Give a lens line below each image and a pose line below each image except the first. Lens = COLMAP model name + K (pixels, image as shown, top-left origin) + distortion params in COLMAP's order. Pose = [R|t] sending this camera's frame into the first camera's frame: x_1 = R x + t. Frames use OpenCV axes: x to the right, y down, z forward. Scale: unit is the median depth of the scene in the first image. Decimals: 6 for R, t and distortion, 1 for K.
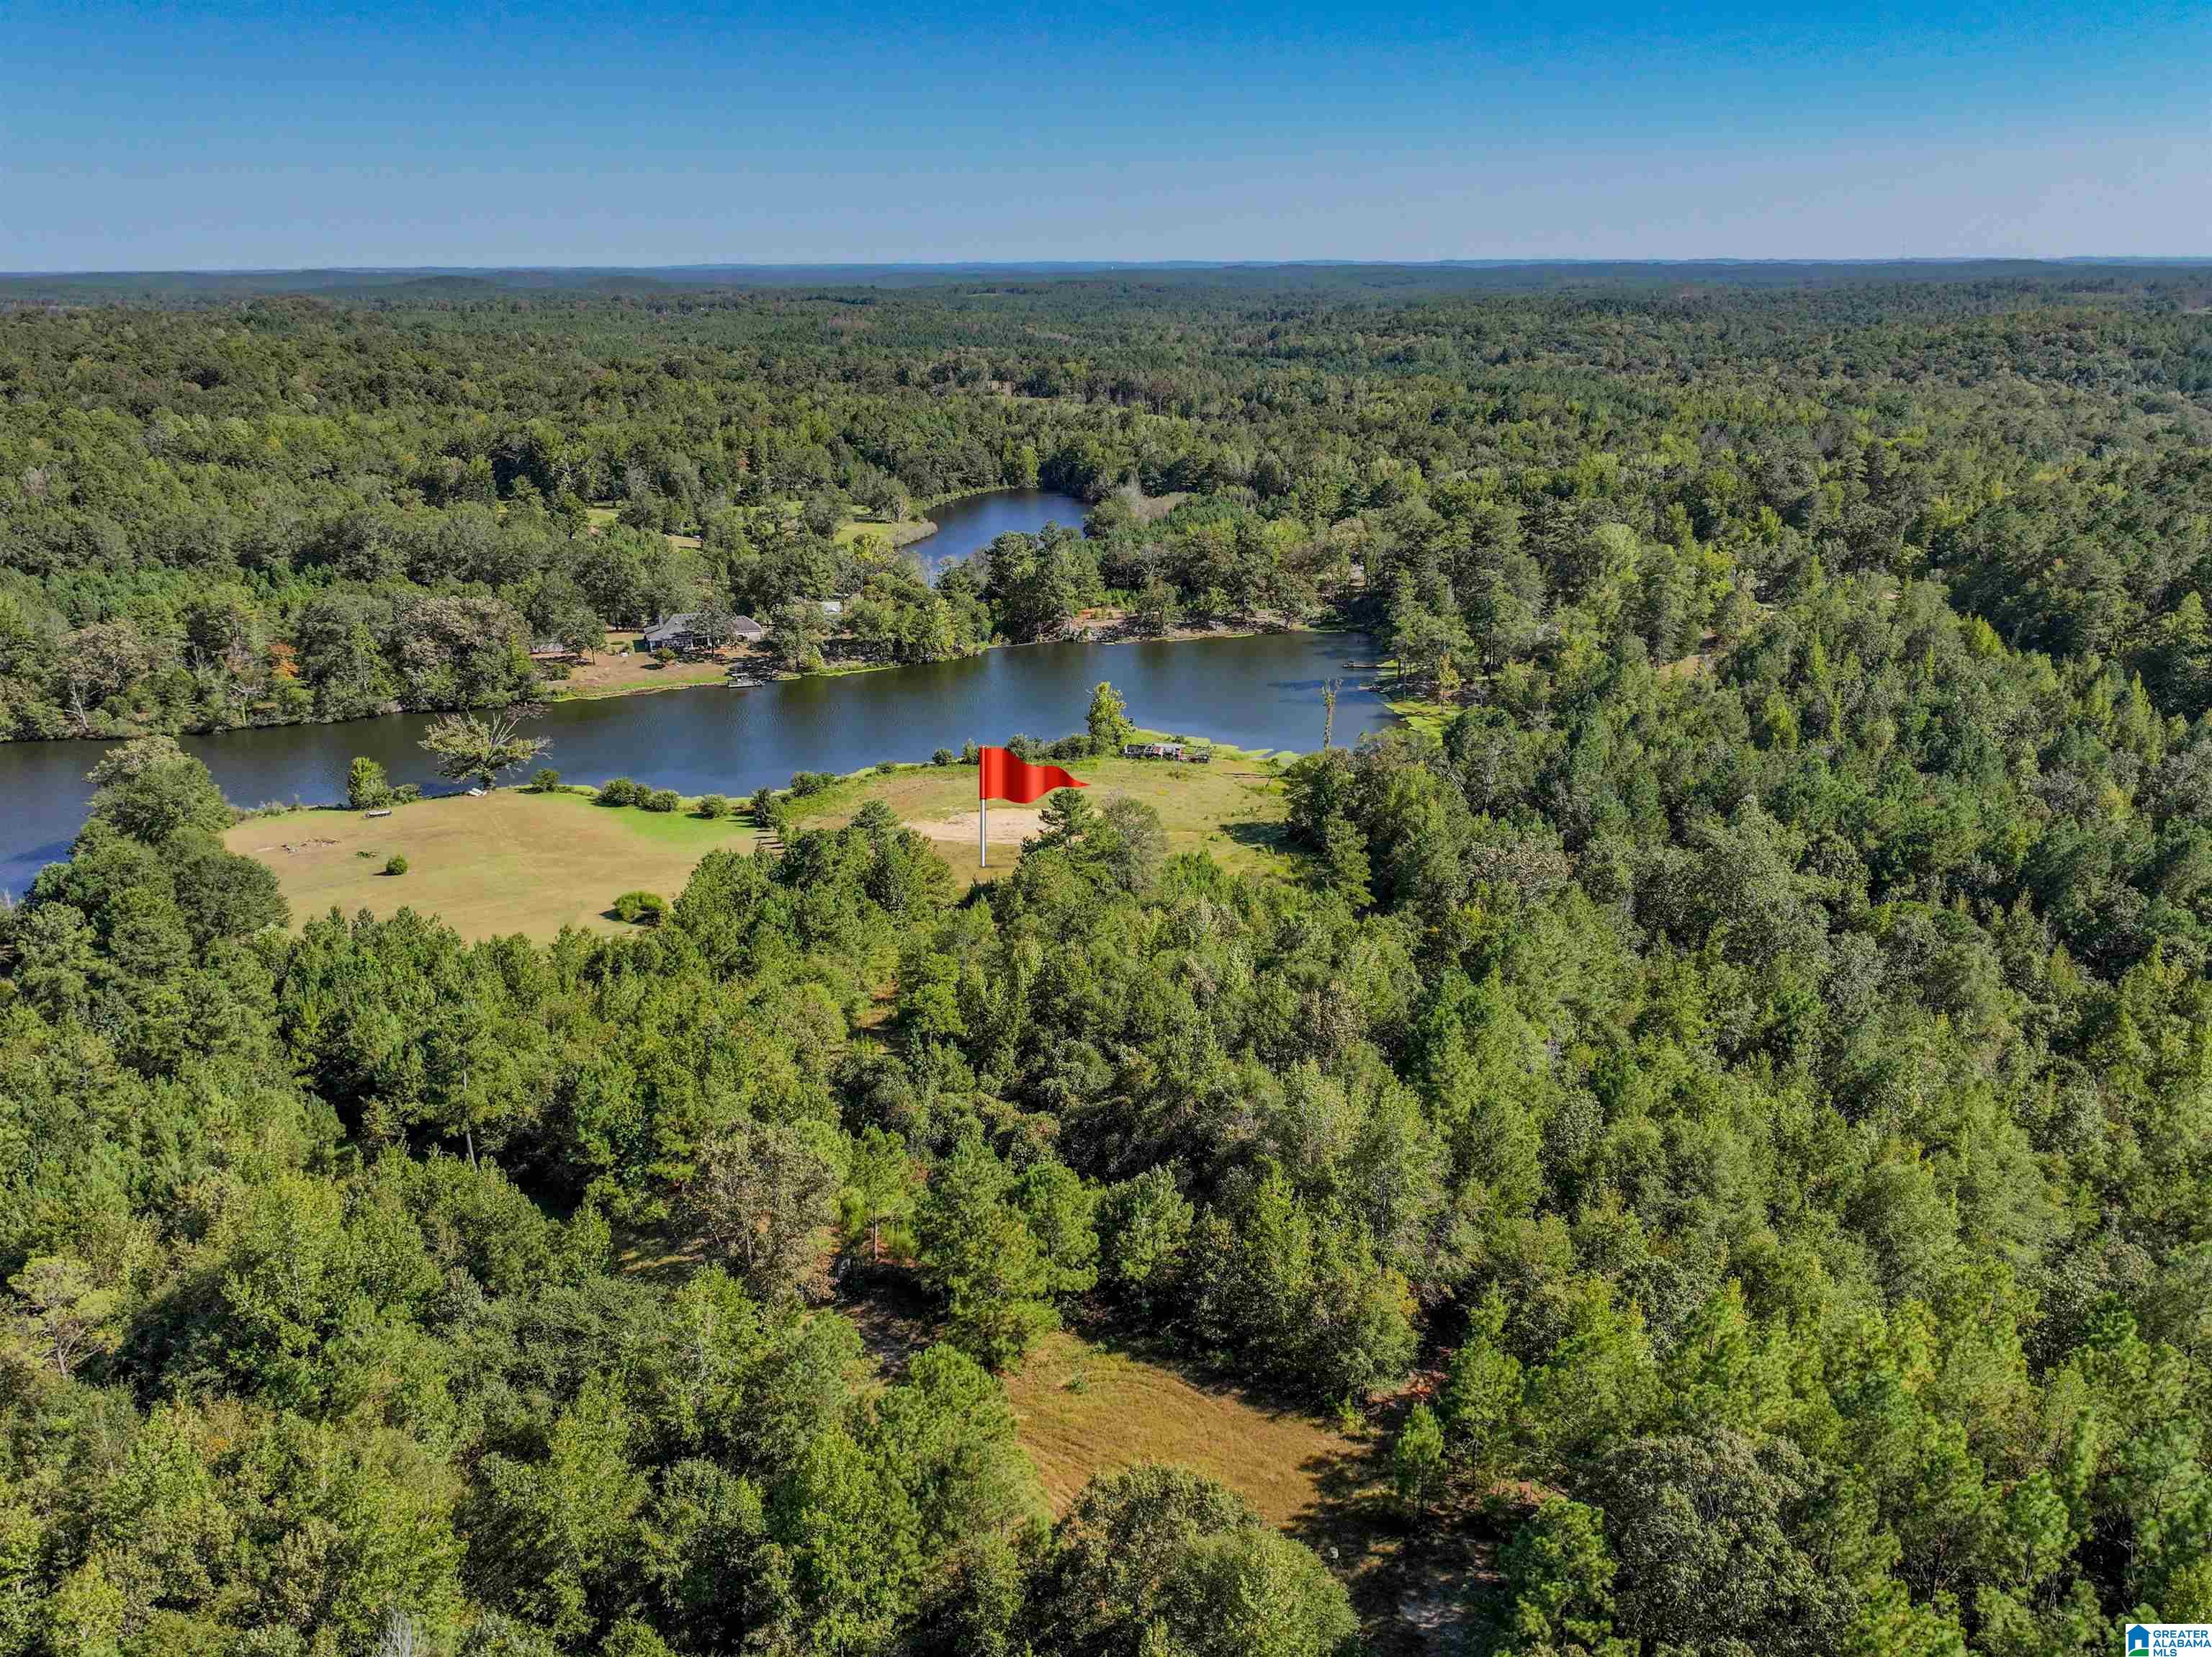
lens RADIAL K [[1769.3, 0, 1102.6], [0, 1769.3, 835.3], [0, 0, 1]] dist [0.007928, -0.012012]
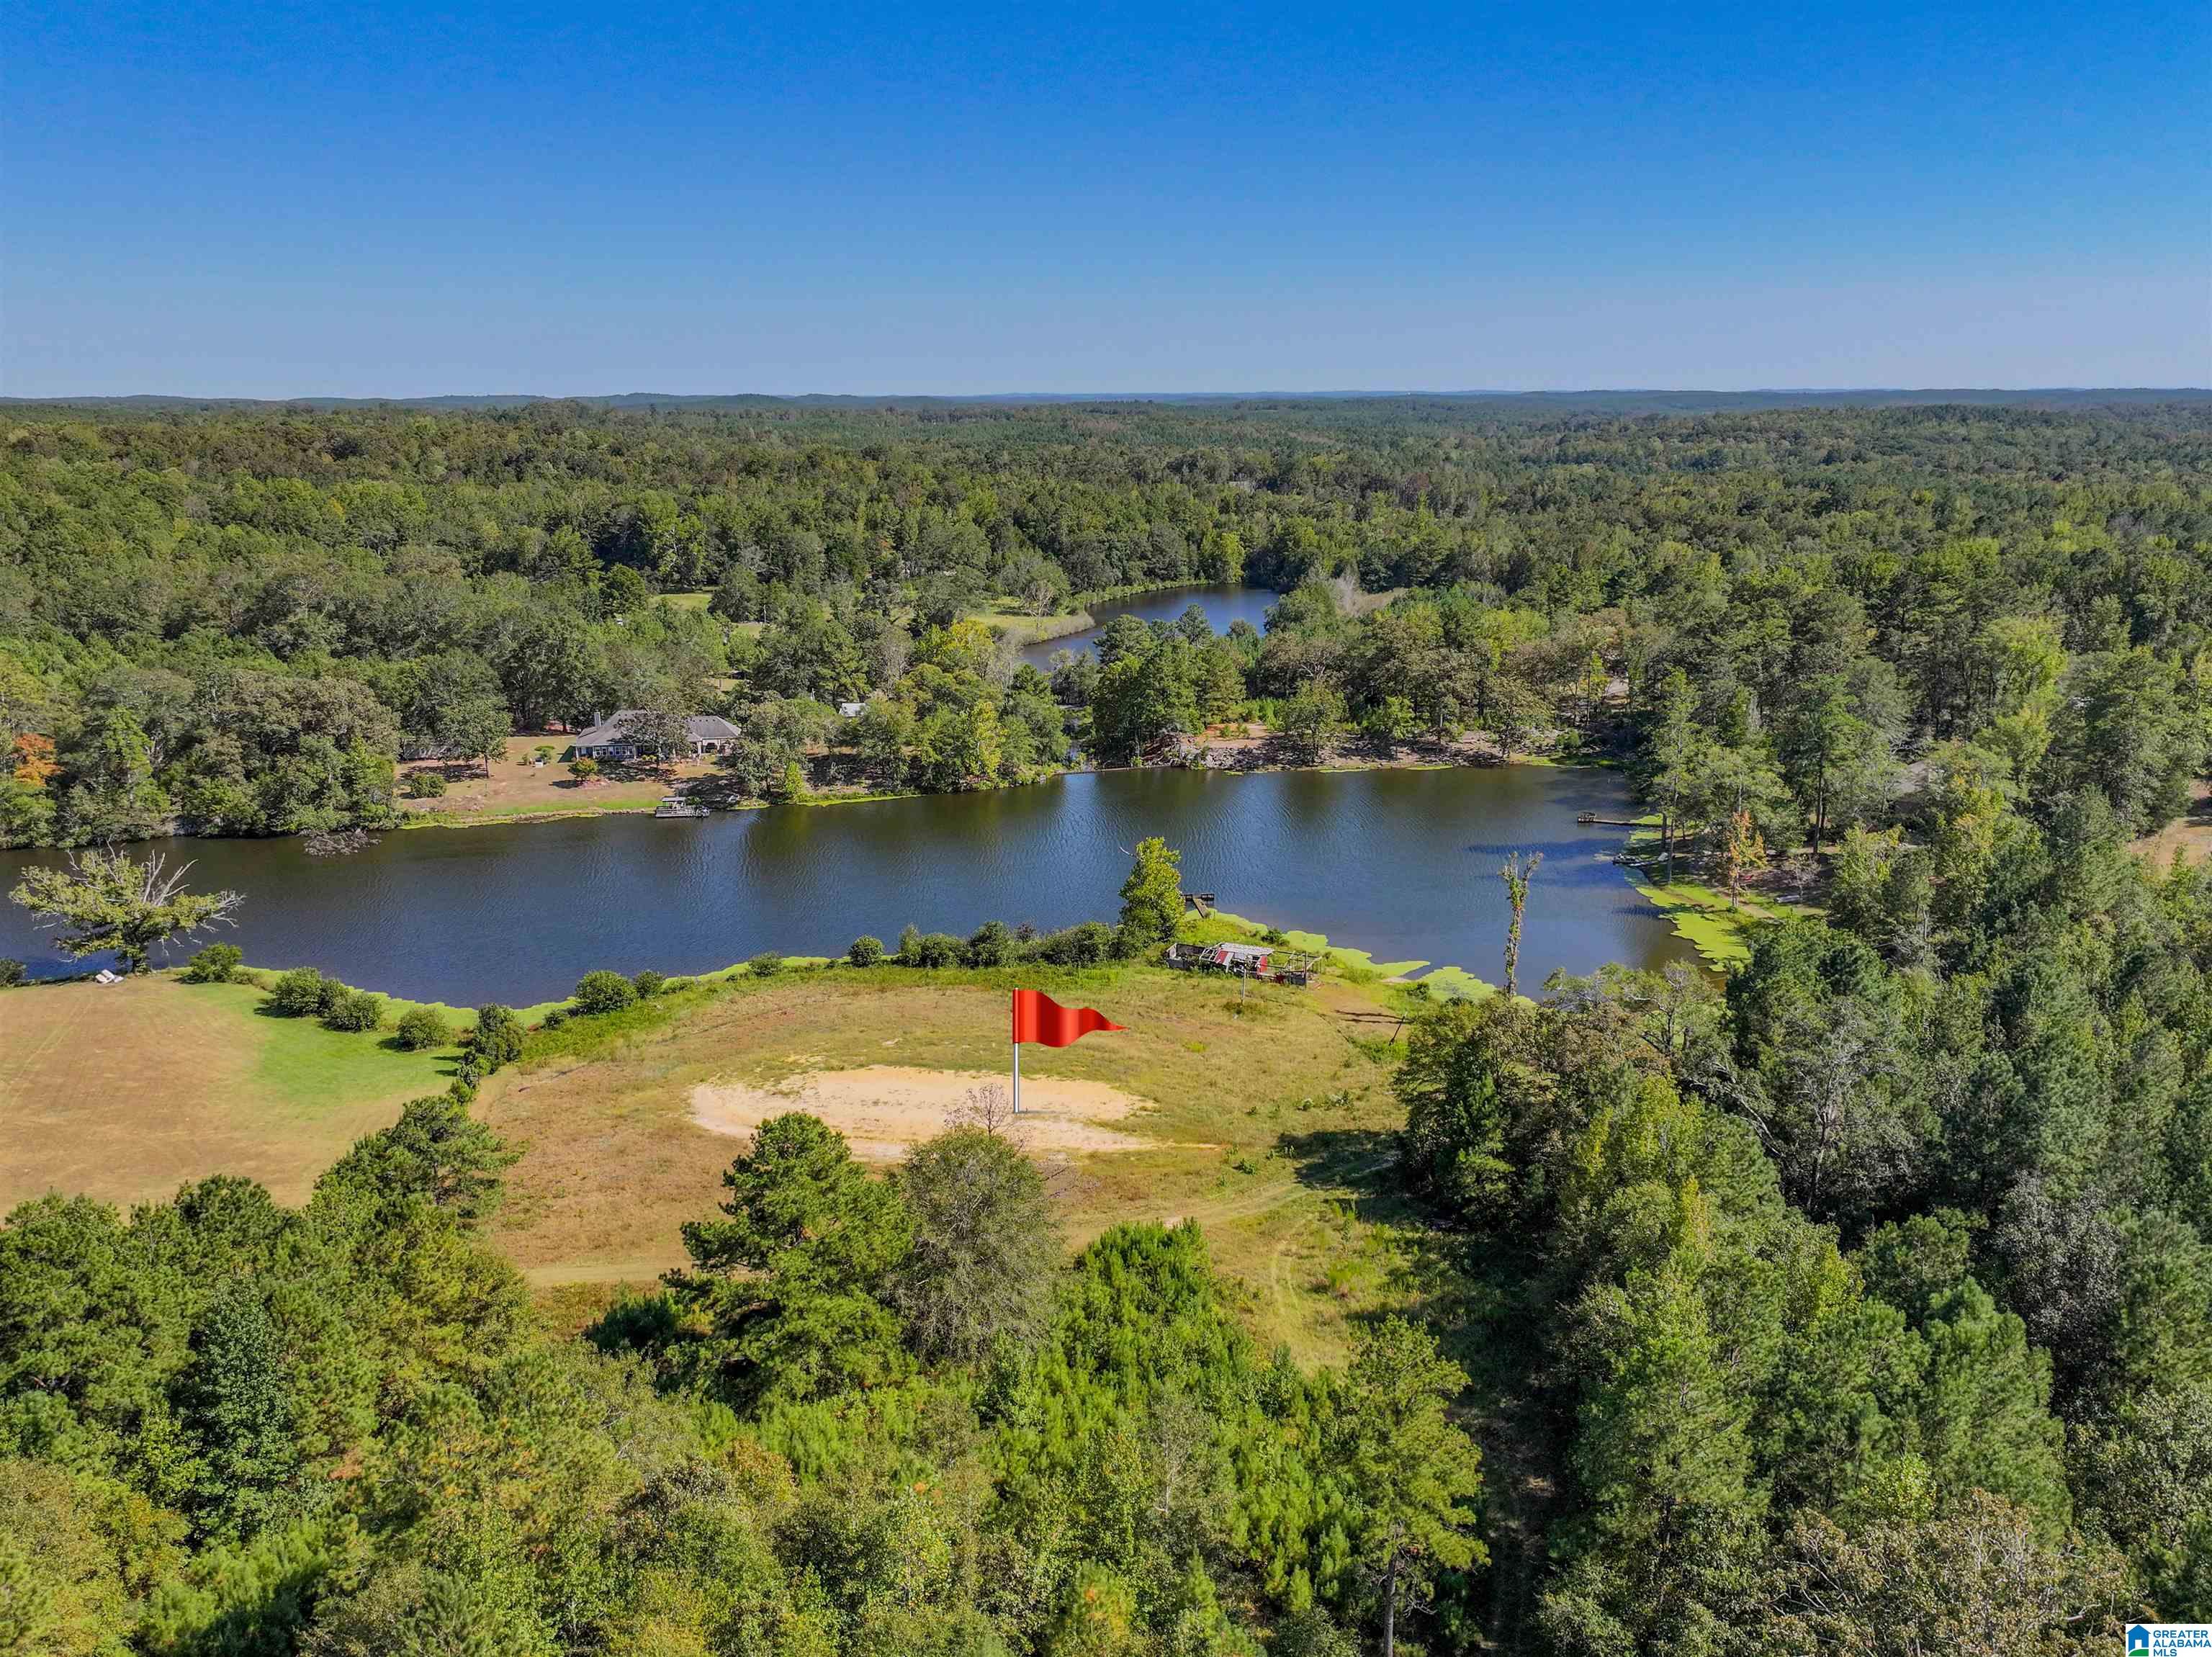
lens RADIAL K [[1769.3, 0, 1102.6], [0, 1769.3, 835.3], [0, 0, 1]] dist [0.007928, -0.012012]
pose [[0.986581, 0.039943, -0.158314, 0.066145], [-0.050702, 0.996628, -0.064513, -0.038897], [0.155204, 0.071674, 0.985279, 0.328921]]
